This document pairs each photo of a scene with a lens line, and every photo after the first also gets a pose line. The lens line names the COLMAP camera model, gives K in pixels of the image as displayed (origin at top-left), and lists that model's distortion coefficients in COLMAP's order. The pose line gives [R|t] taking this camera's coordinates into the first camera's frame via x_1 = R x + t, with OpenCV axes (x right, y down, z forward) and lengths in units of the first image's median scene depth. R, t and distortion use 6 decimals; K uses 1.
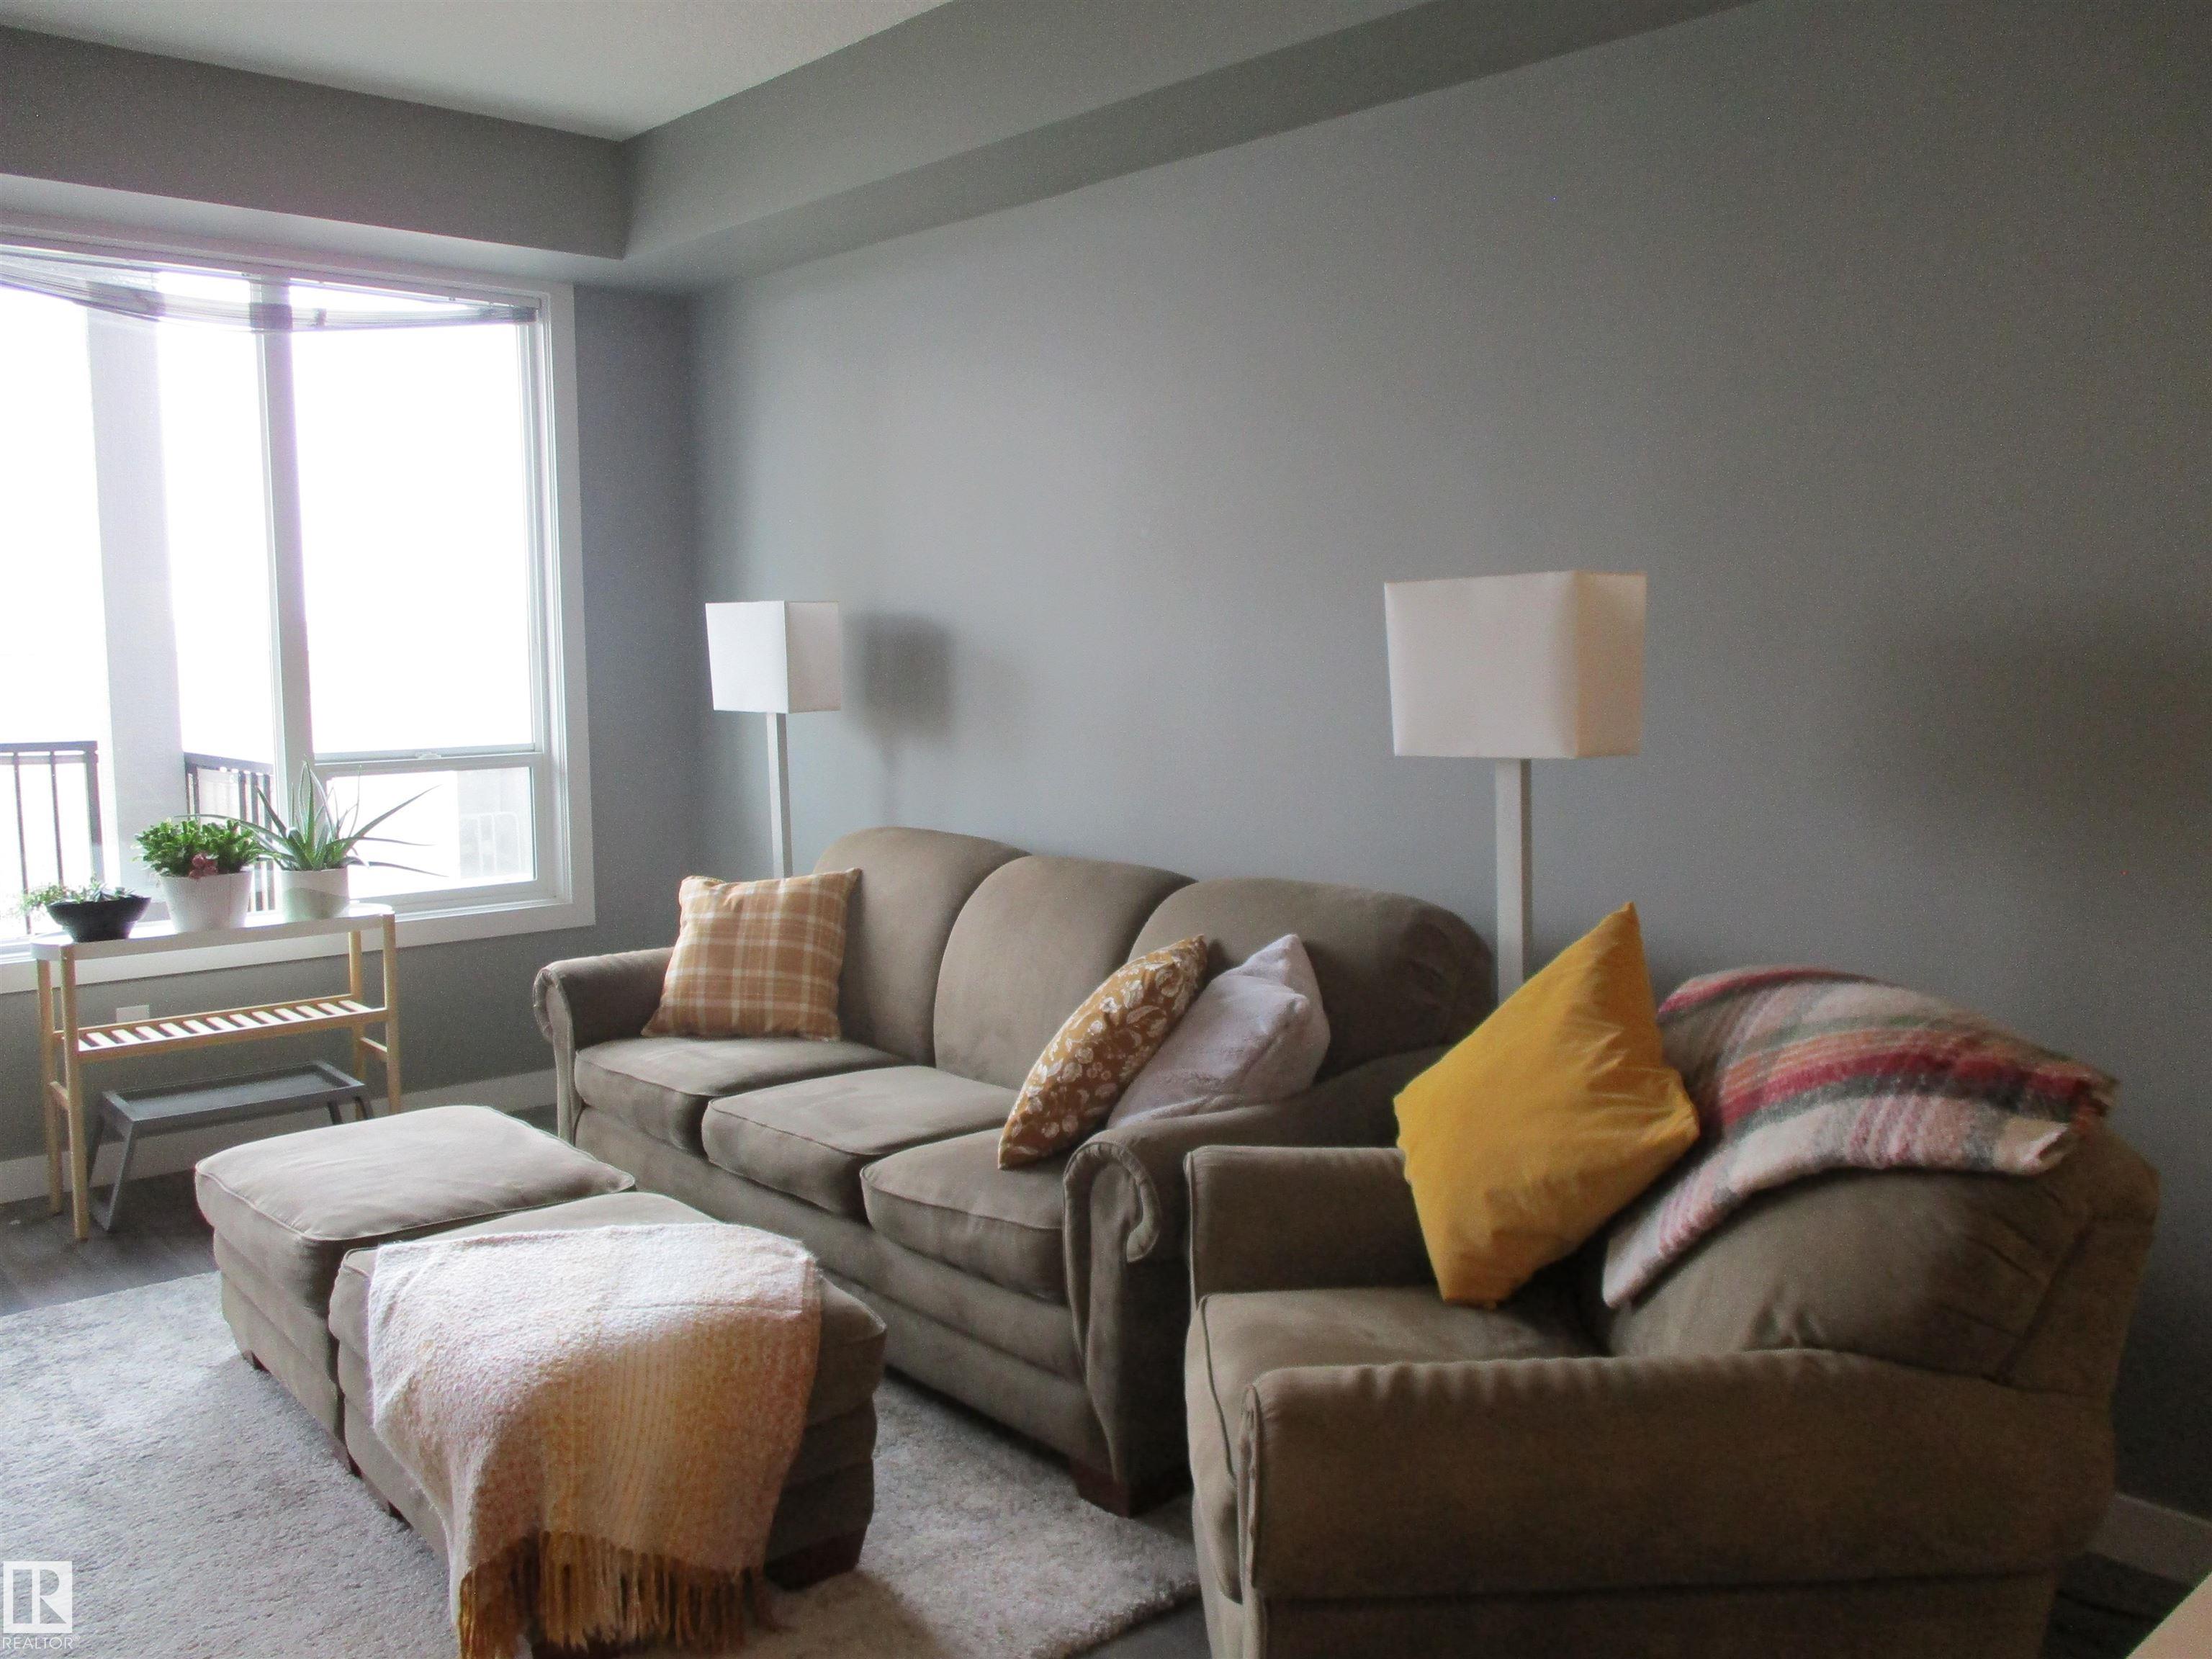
lens RADIAL K [[1845.5, 0, 1102.0], [0, 1845.5, 837.7], [0, 0, 1]] dist [-0.023022, 0.004924]
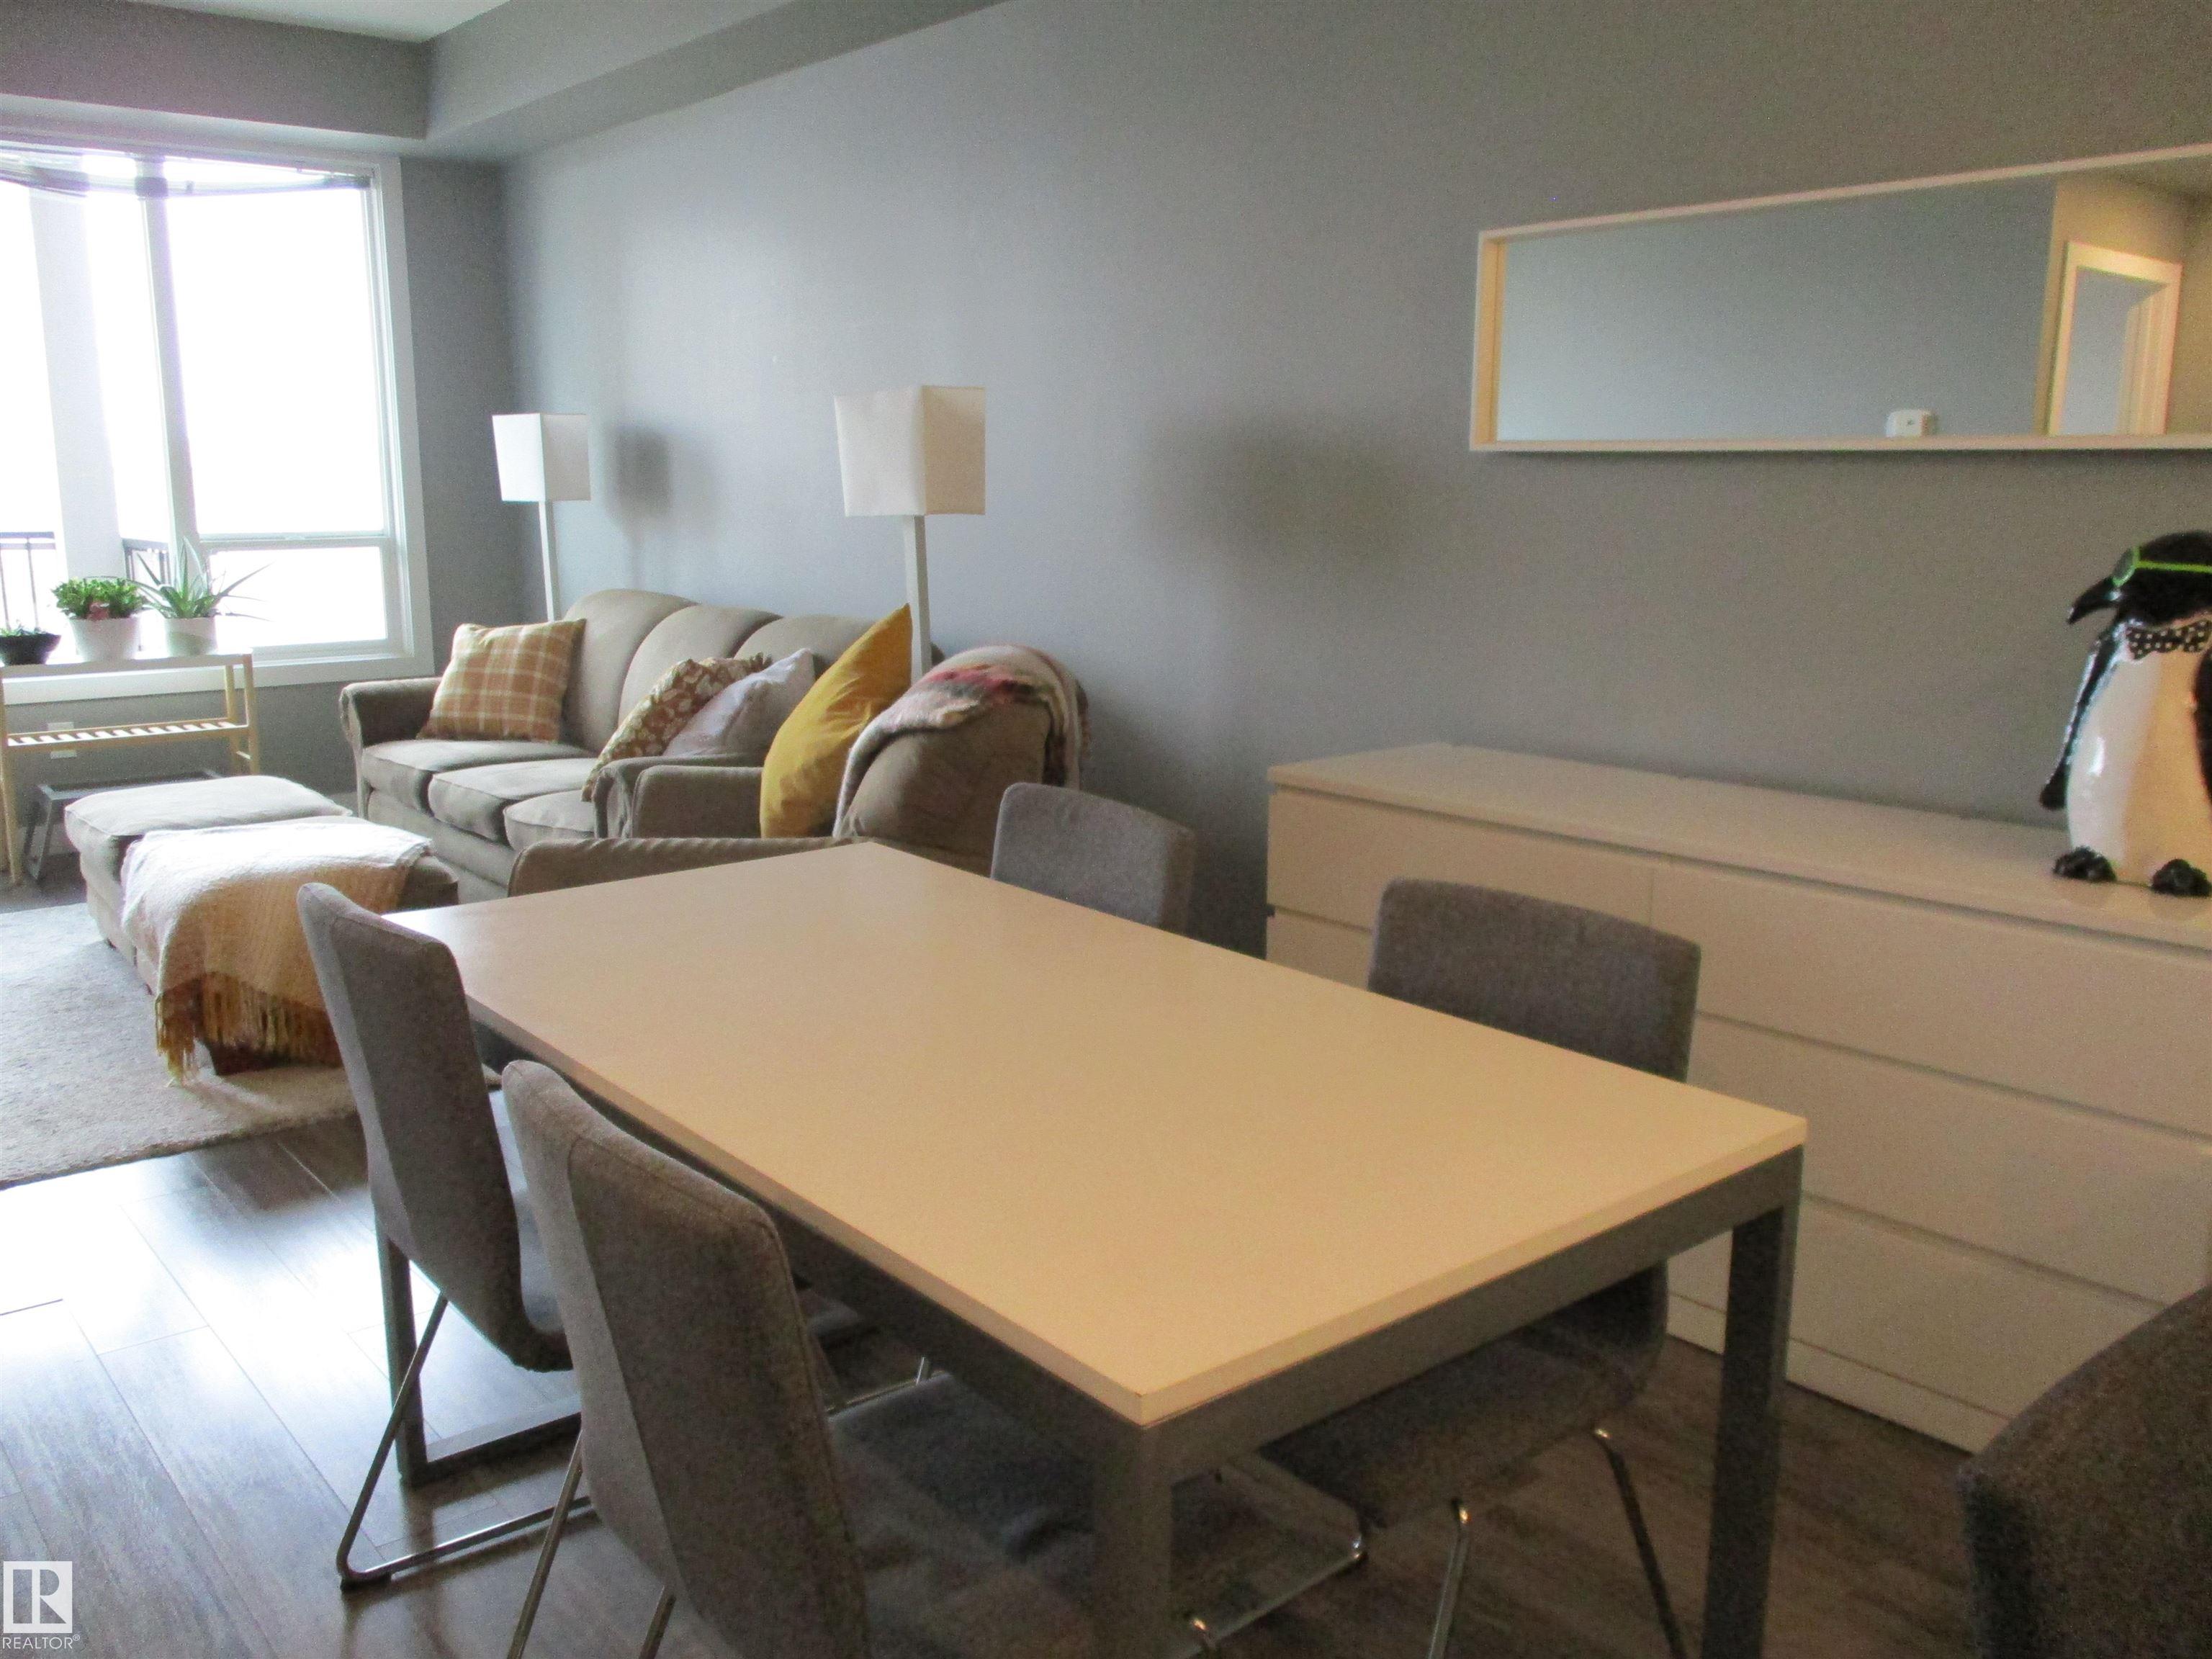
lens RADIAL K [[1845.5, 0, 1098.9], [0, 1845.5, 837.3], [0, 0, 1]] dist [-0.023022, 0.004924]
pose [[0.999026, 0.014202, -0.041784, 0.387978], [-0.010447, 0.995999, 0.088746, 0.068985], [0.042878, -0.088223, 0.995177, -0.409801]]
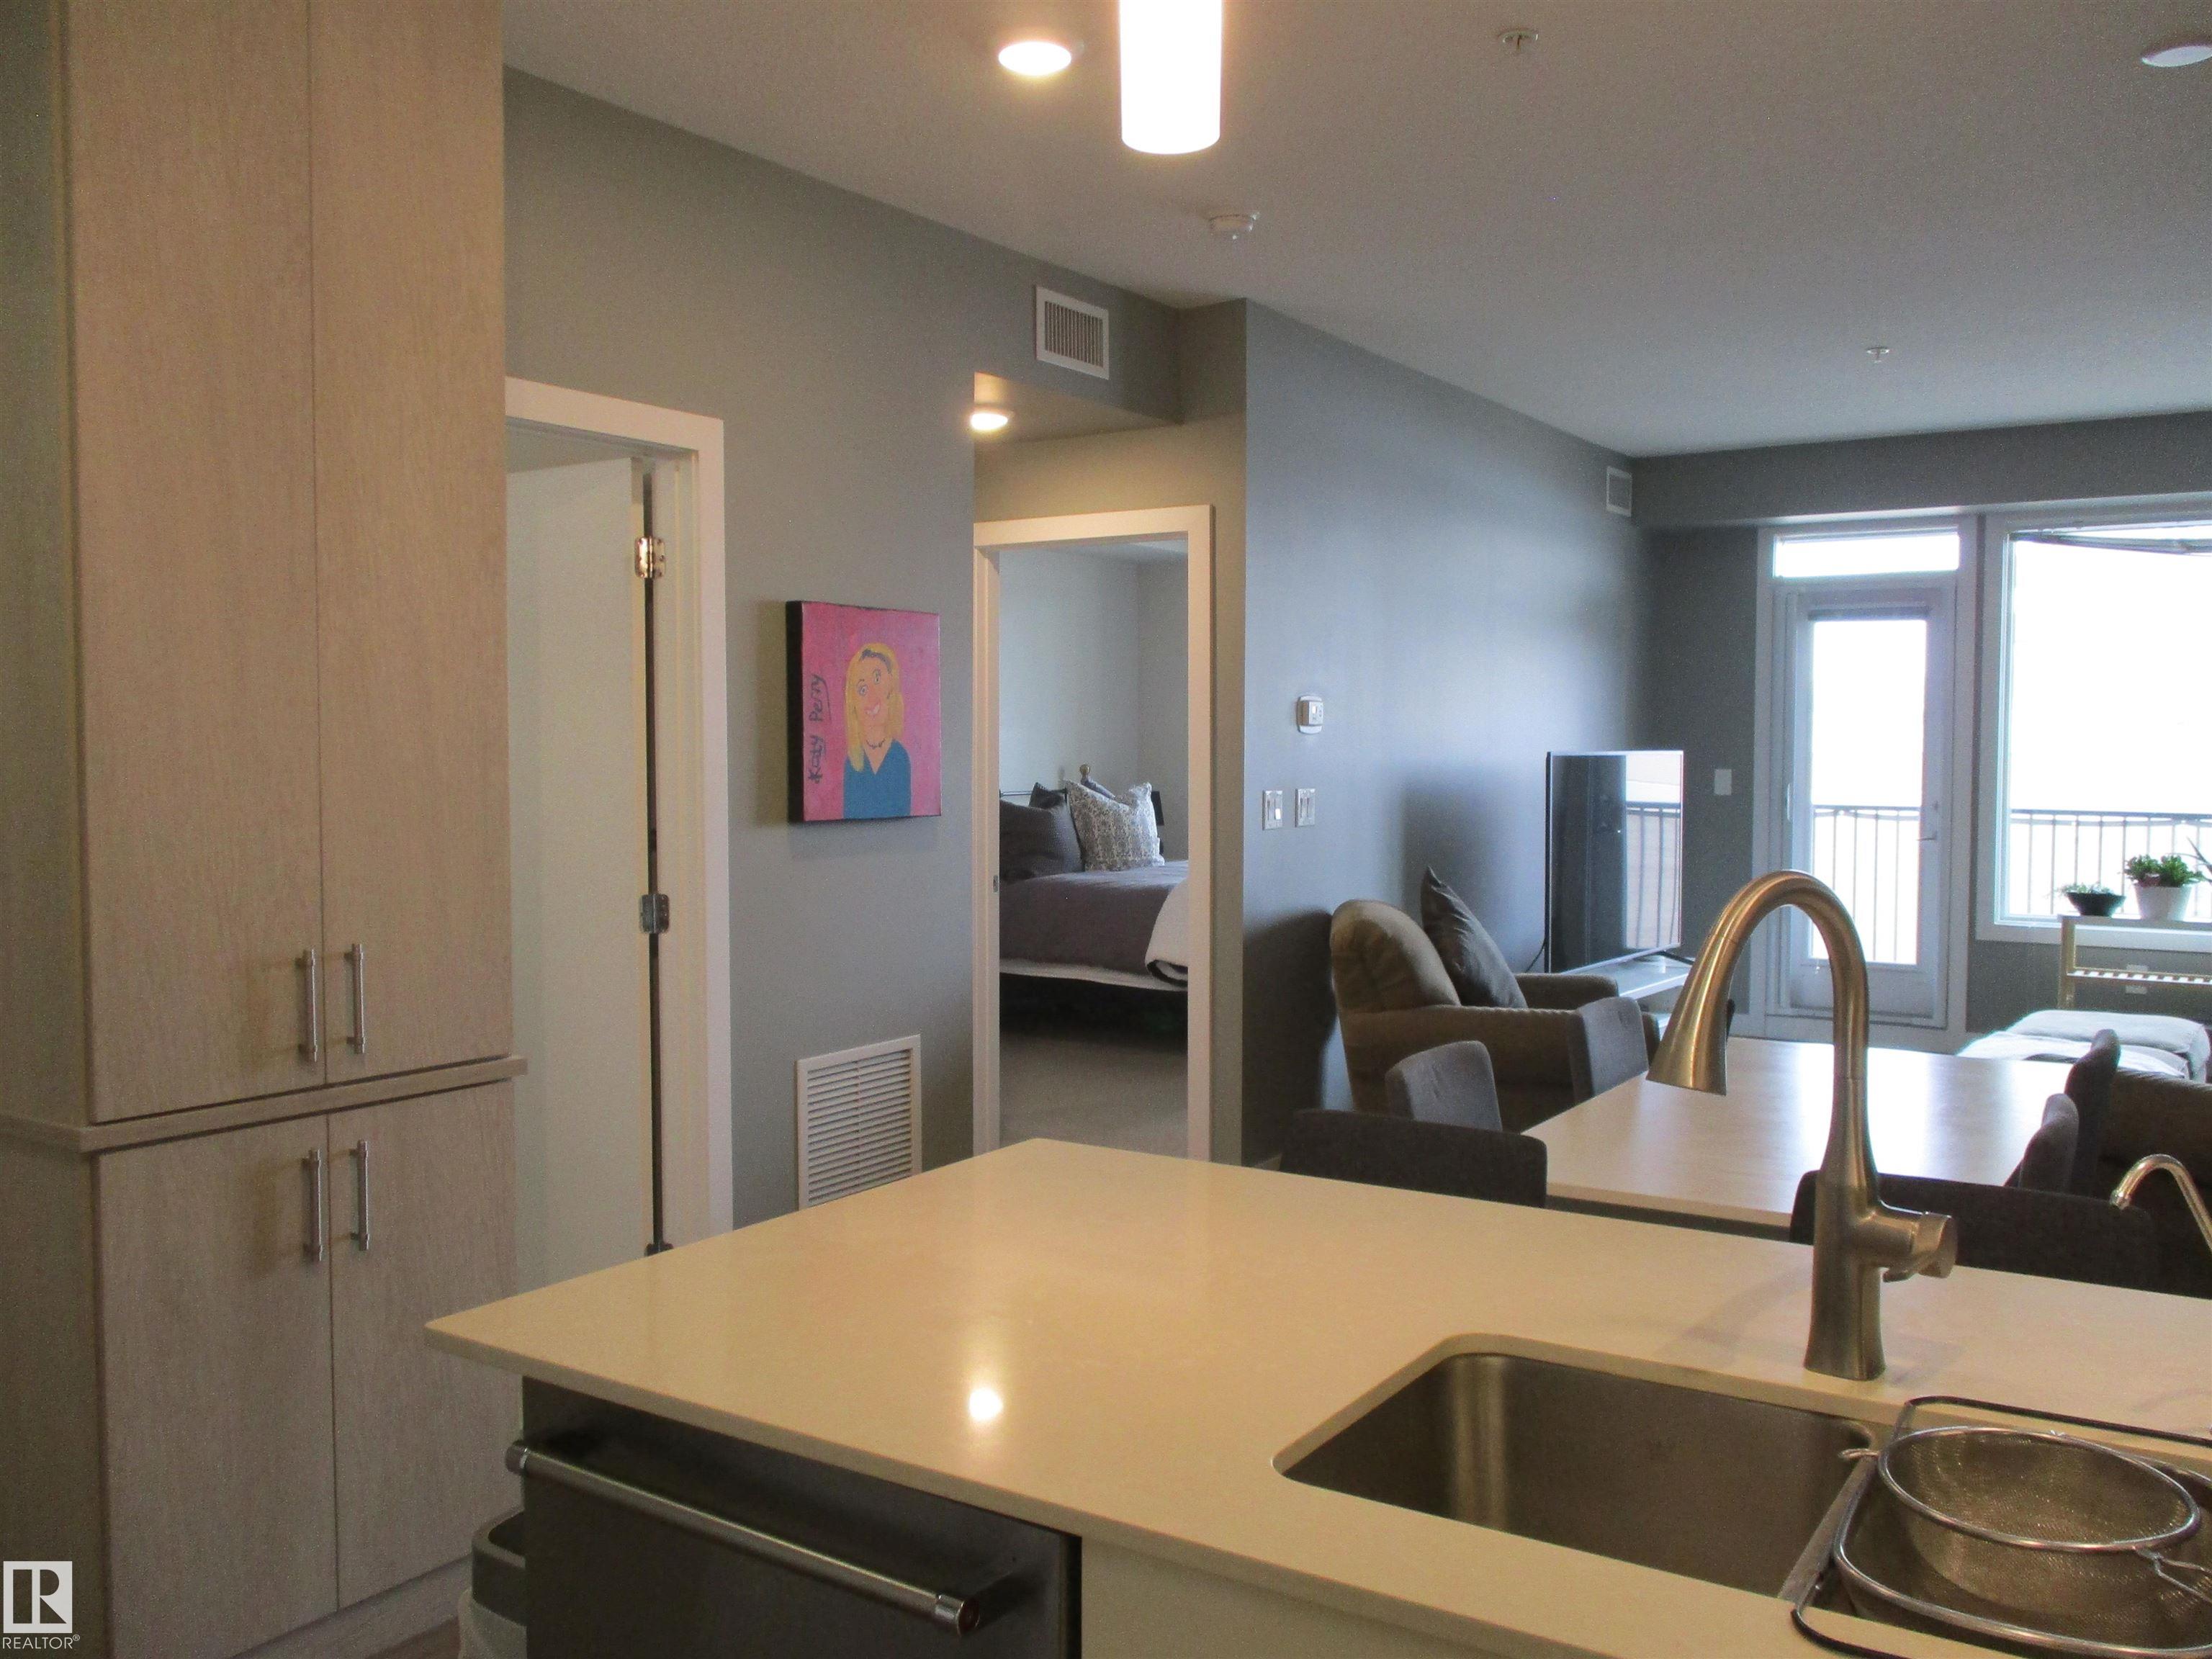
lens RADIAL K [[1845.5, 0, 1104.7], [0, 1845.5, 836.8], [0, 0, 1]] dist [-0.023022, 0.004924]
pose [[0.253738, 0.056538, -0.965619, 1.185998], [-0.107863, 0.993718, 0.029840, 0.037991], [0.961240, 0.096583, 0.258243, -0.499443]]
